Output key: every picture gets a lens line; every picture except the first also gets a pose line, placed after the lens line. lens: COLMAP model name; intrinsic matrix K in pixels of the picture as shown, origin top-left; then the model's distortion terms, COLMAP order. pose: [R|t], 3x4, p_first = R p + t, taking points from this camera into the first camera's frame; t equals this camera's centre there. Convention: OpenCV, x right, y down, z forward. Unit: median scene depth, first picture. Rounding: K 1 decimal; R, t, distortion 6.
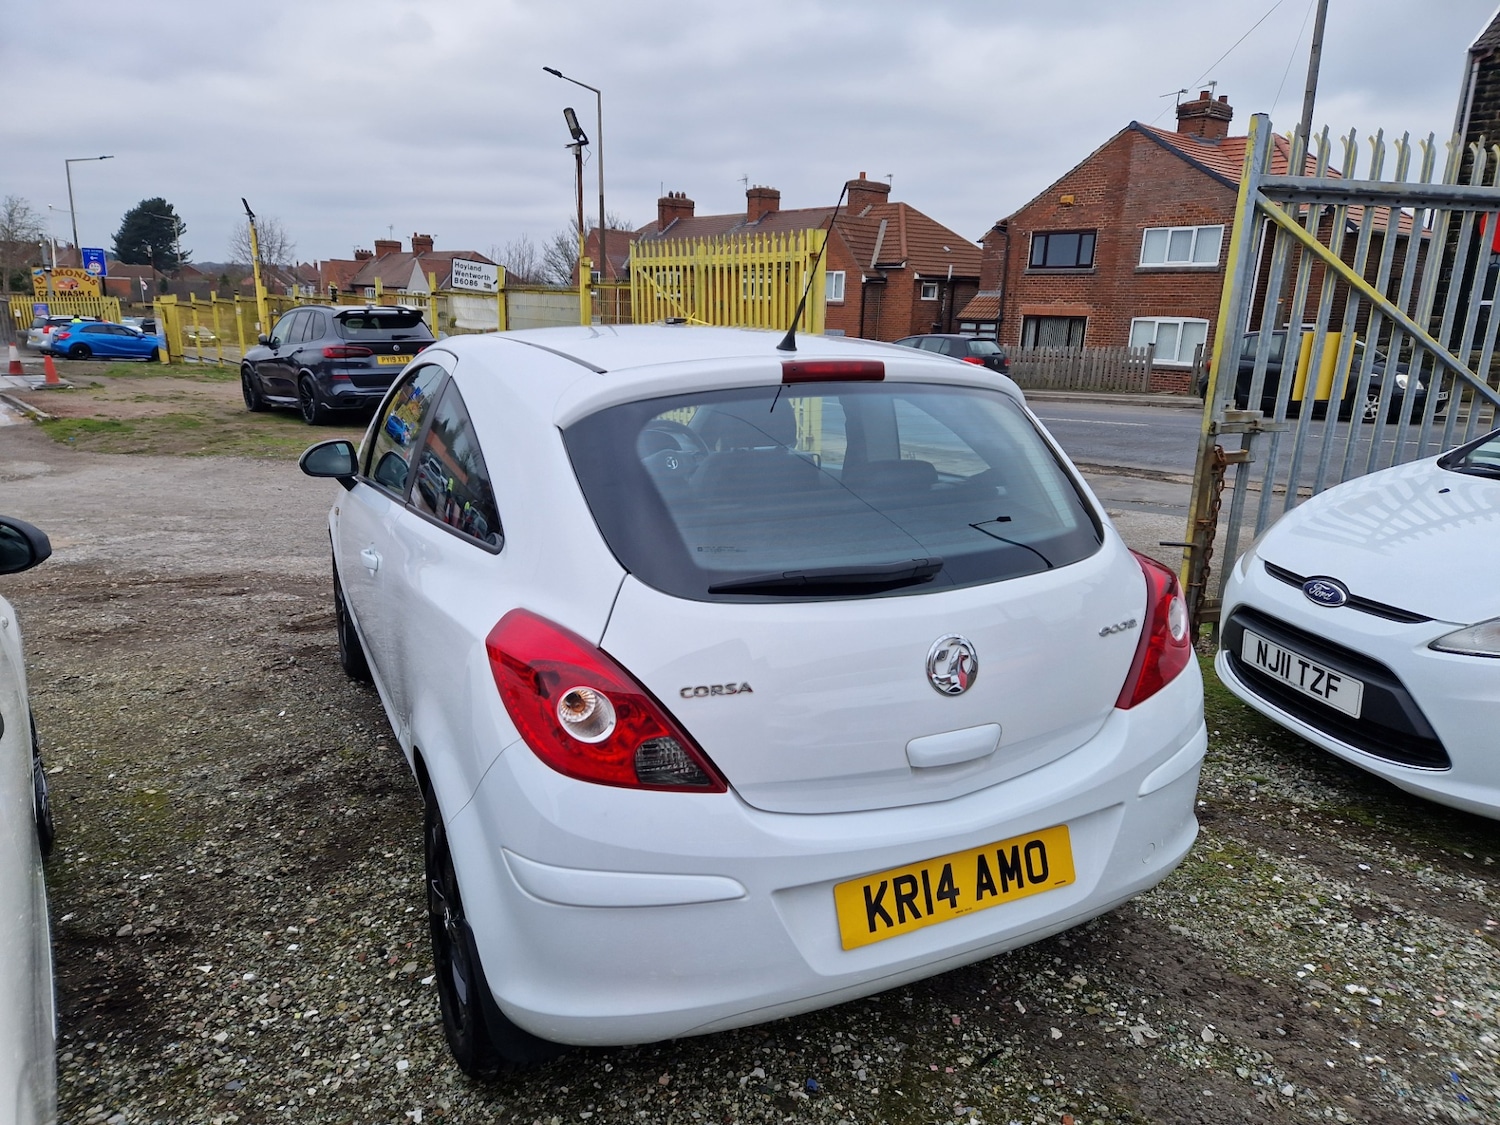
lens RADIAL K [[936.6, 0, 731.5], [0, 936.6, 574.4], [0, 0, 1]] dist [0.072631, -0.055424]
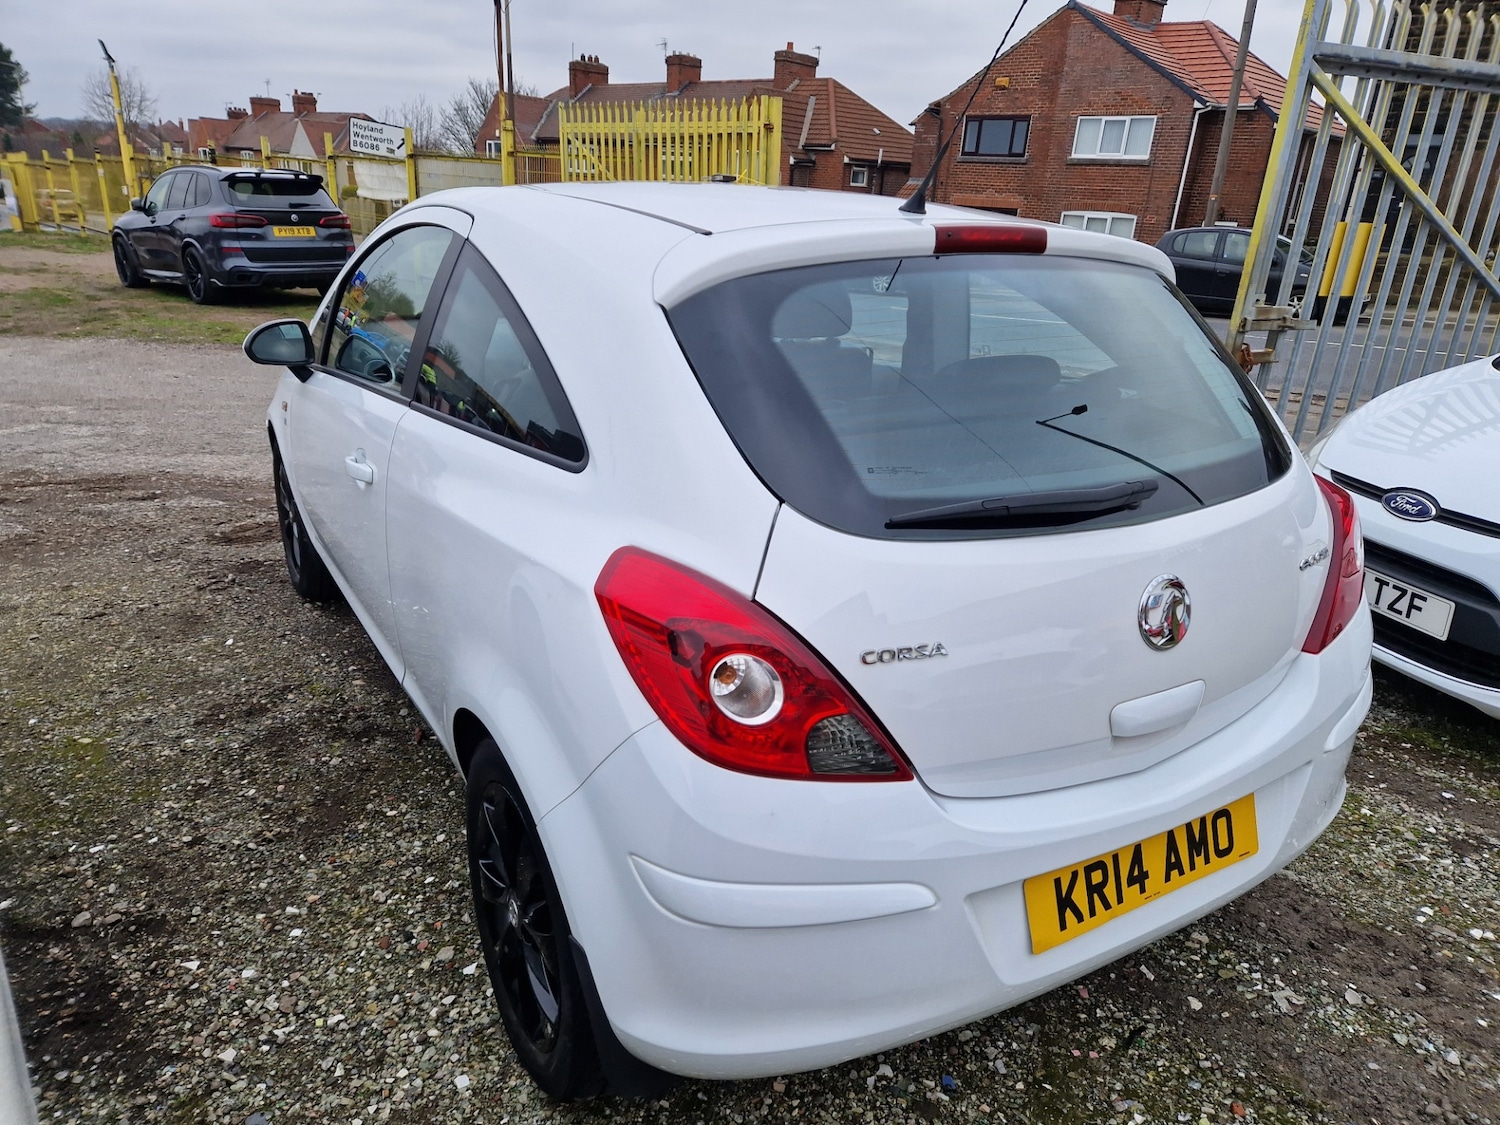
lens RADIAL K [[936.2, 0, 737.0], [0, 936.2, 572.9], [0, 0, 1]] dist [0.069580, -0.054669]
pose [[0.995248, -0.007452, 0.097085, -0.111936], [-0.003096, 0.994141, 0.108048, -0.013324], [-0.097321, -0.107836, 0.989394, 0.120457]]
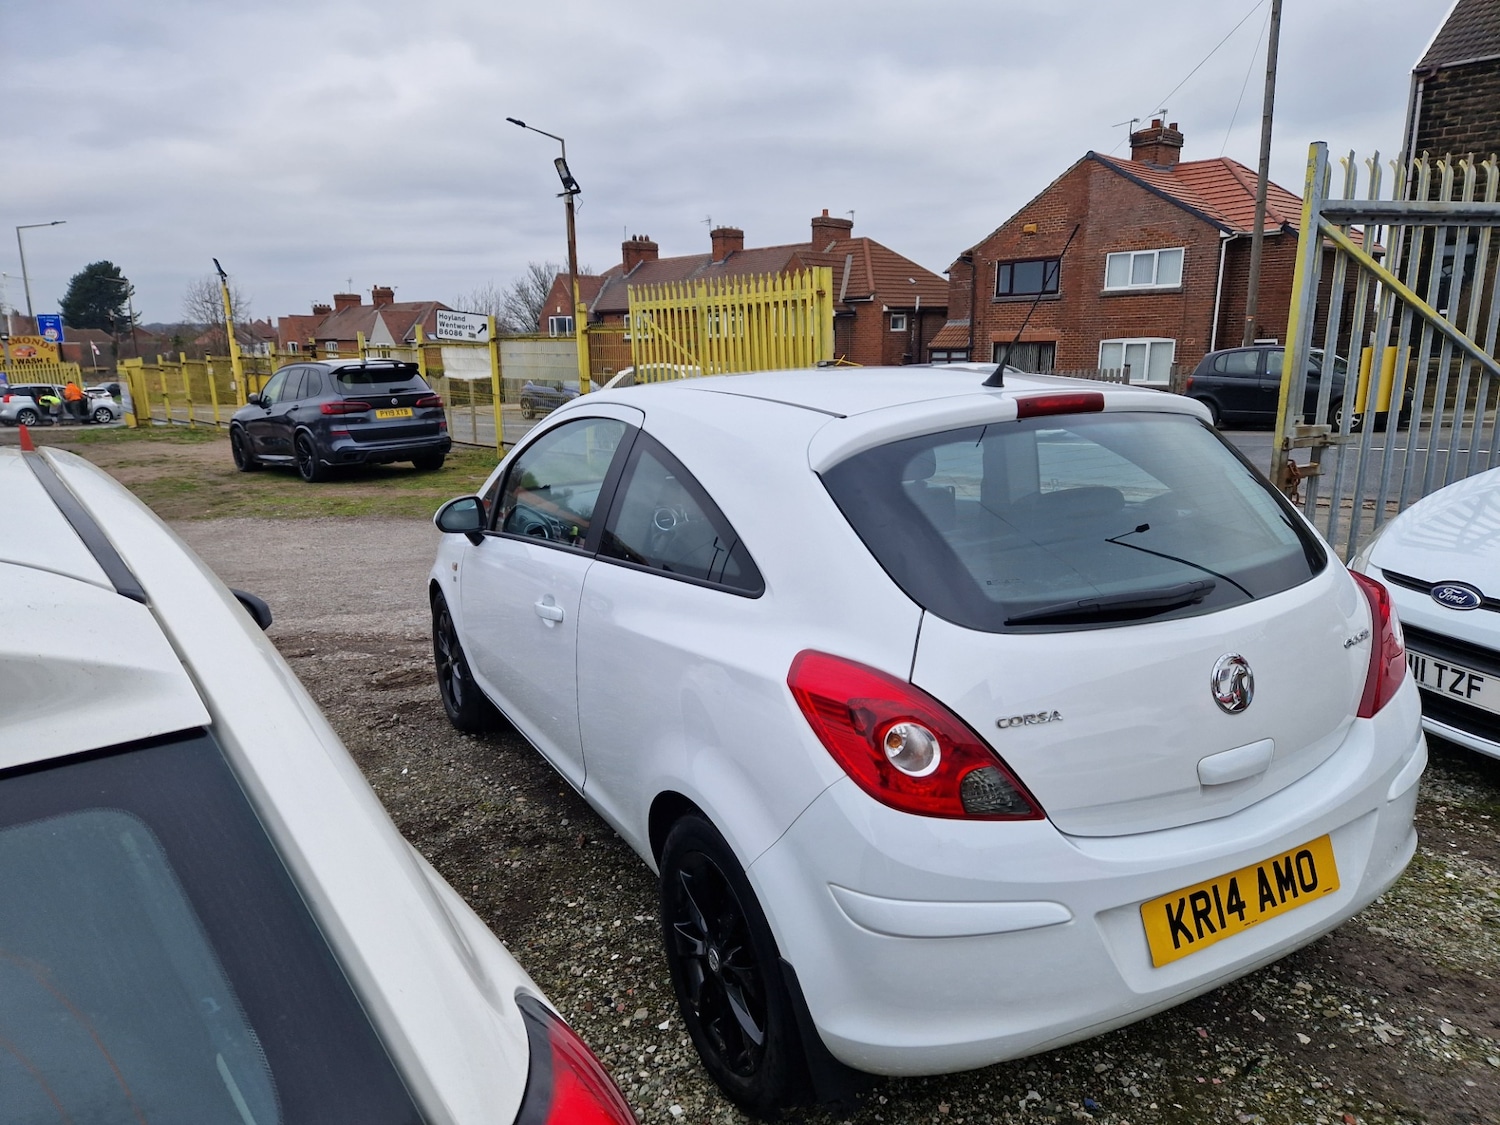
lens RADIAL K [[936.1, 0, 732.6], [0, 936.1, 589.7], [0, 0, 1]] dist [0.072381, -0.058108]
pose [[0.998119, -0.050936, 0.034119, -0.178860], [0.051674, 0.998441, -0.021114, -0.006247], [-0.032990, 0.022837, 0.999195, -0.011163]]
